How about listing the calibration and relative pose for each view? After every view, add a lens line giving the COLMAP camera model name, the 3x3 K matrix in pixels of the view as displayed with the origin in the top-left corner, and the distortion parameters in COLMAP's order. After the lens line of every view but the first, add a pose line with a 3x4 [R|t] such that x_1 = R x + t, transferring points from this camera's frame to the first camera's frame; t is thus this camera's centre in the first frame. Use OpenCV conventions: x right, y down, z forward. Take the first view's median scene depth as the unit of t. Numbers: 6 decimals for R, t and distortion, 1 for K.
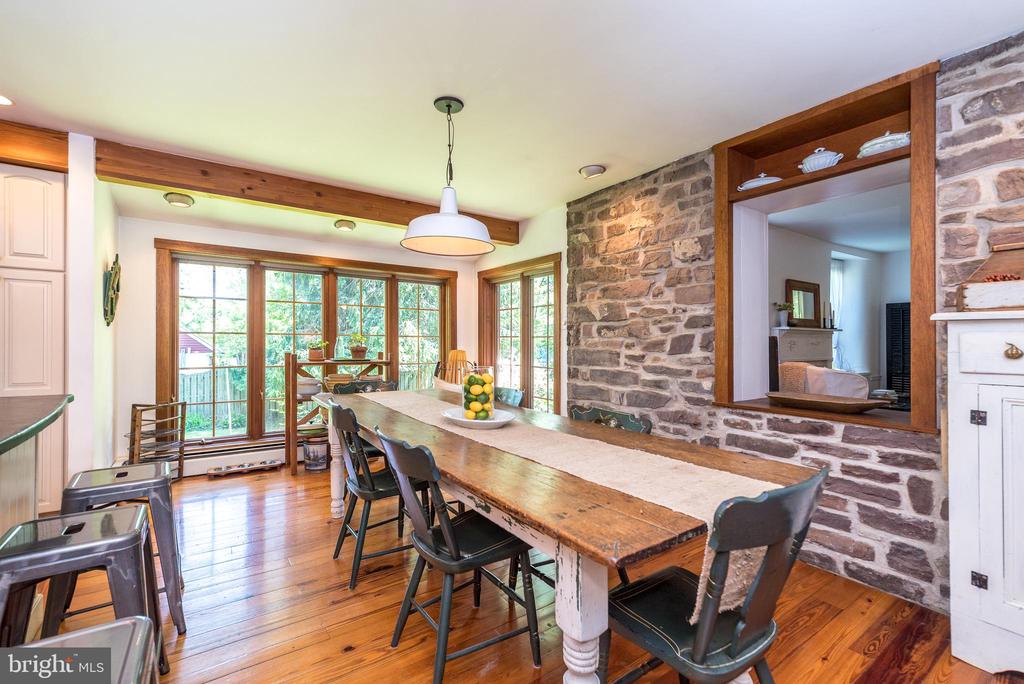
lens RADIAL K [[444.9, 0, 513.8], [0, 444.9, 339.2], [0, 0, 1]] dist [0.013017, -0.000528]
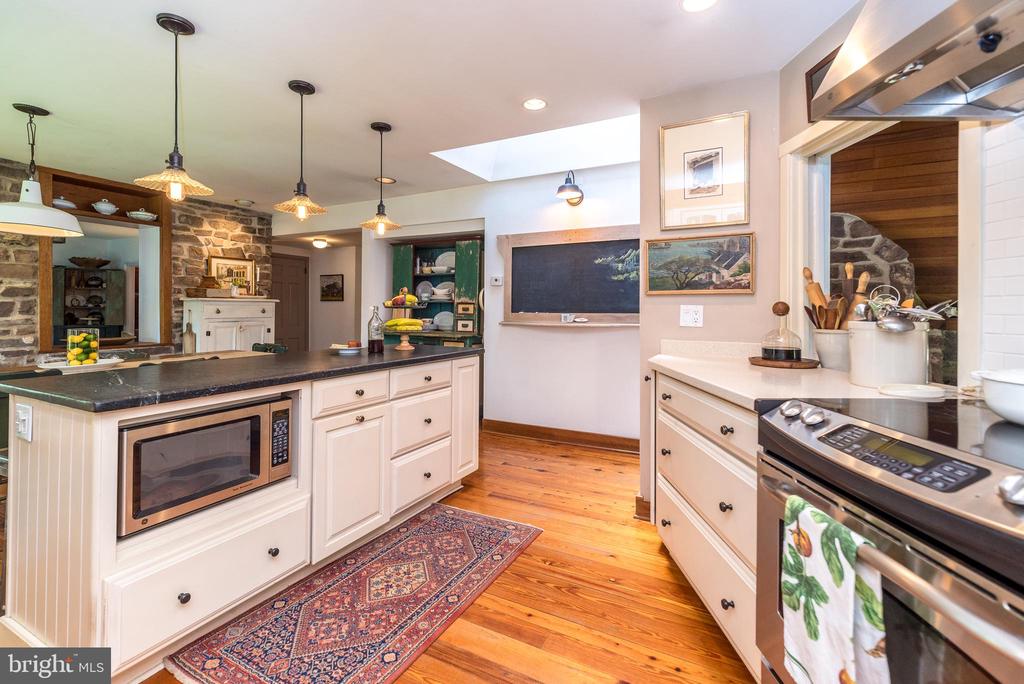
lens RADIAL K [[473.5, 0, 514.4], [0, 473.5, 312.3], [0, 0, 1]] dist [0.001513, -0.000078]
pose [[-0.448200, -0.006660, 0.893909, -1.485349], [-0.008642, 0.999958, 0.003117, 0.002633], [-0.893892, -0.006328, -0.448238, 0.330221]]
